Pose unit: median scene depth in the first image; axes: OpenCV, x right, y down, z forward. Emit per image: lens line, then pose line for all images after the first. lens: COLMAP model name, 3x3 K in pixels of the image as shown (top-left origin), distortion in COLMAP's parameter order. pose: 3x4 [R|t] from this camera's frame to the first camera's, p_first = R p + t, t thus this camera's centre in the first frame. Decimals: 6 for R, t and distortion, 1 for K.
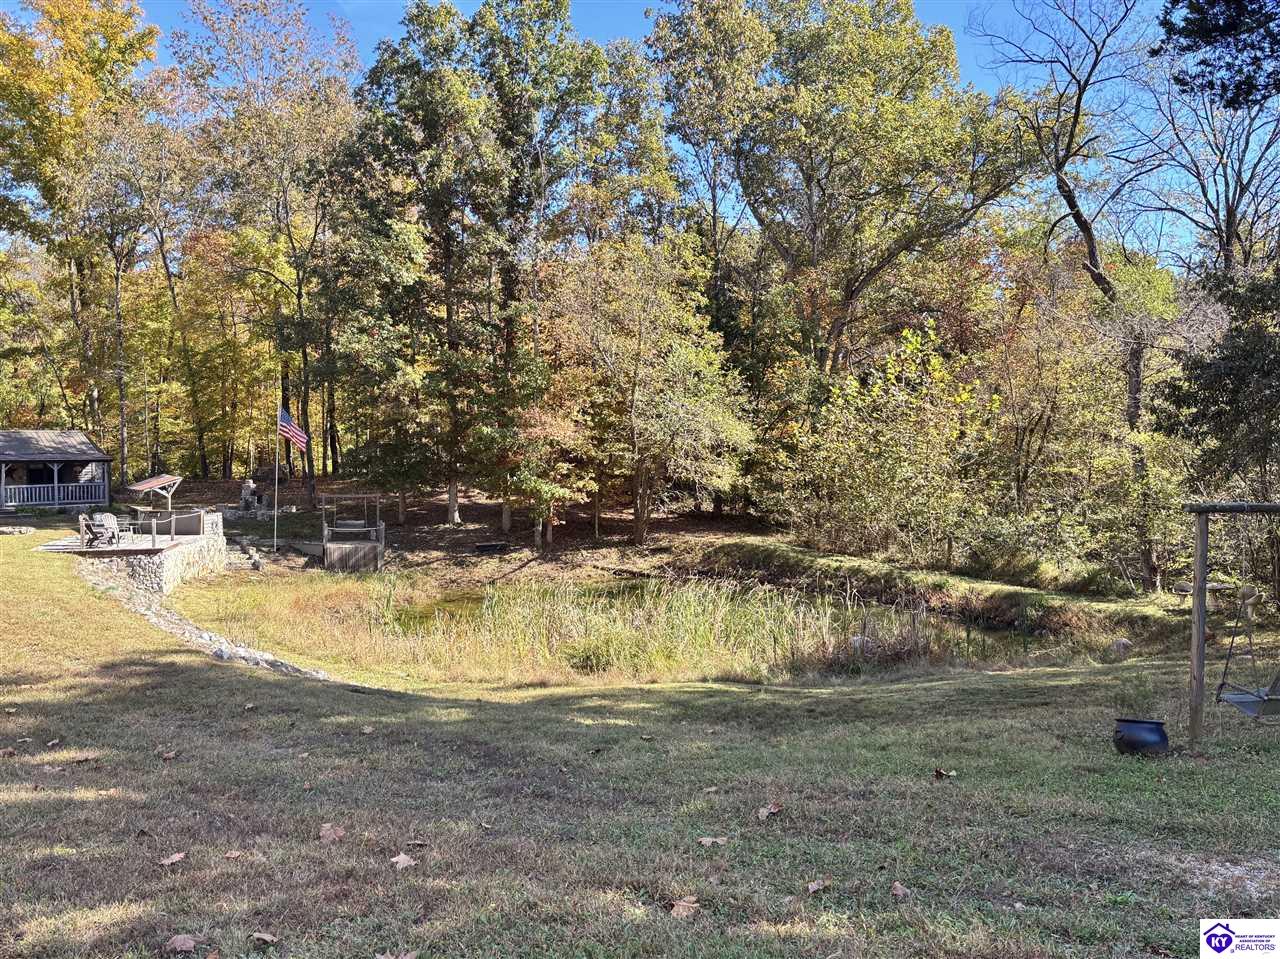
lens RADIAL K [[960.4, 0, 638.8], [0, 960.4, 476.9], [0, 0, 1]] dist [0.043776, -0.048542]
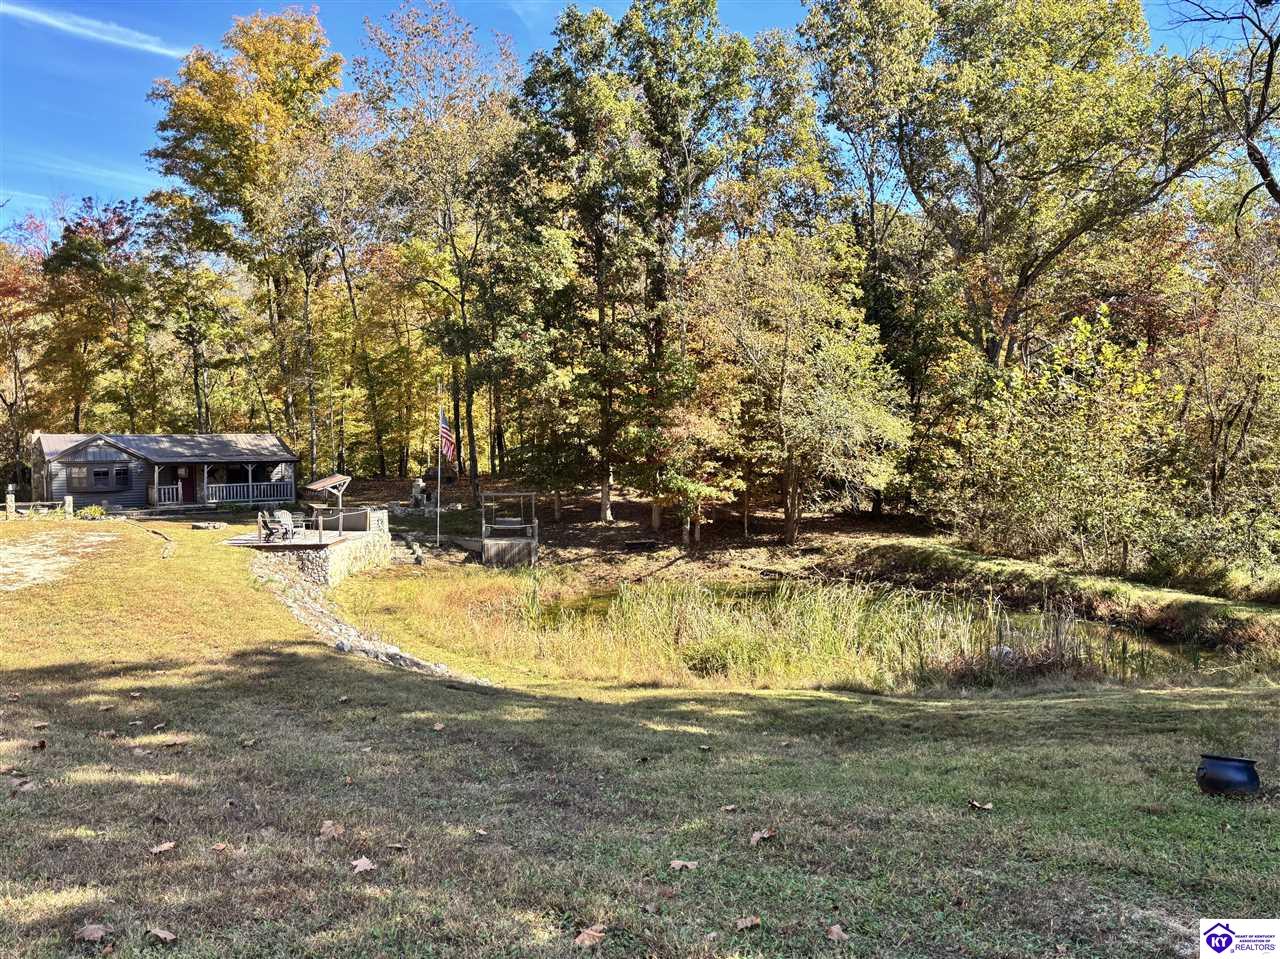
lens RADIAL K [[960.4, 0, 638.8], [0, 960.4, 481.1], [0, 0, 1]] dist [0.043776, -0.048542]
pose [[0.984039, -0.000697, -0.177951, 0.025399], [0.002001, 0.999972, 0.007146, -0.001788], [0.177941, -0.007388, 0.984013, 0.005158]]
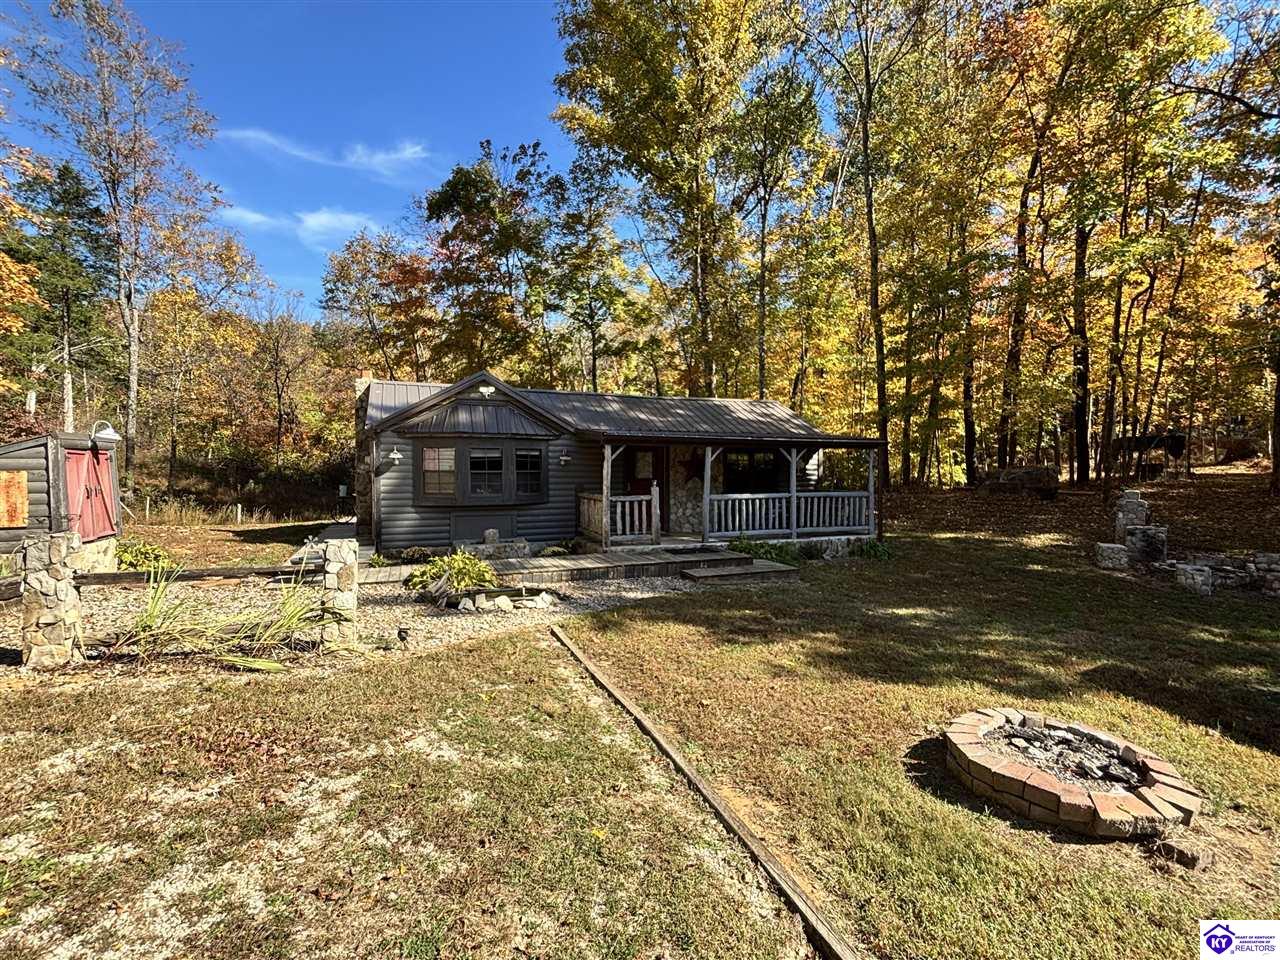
lens RADIAL K [[602.1, 0, 638.8], [0, 602.1, 485.7], [0, 0, 1]] dist [-0.002202, 0.004081]
pose [[0.897717, 0.012936, -0.440383, -0.480249], [-0.014109, 0.999900, 0.000611, 0.004476], [0.440347, 0.005665, 0.897810, 0.631531]]
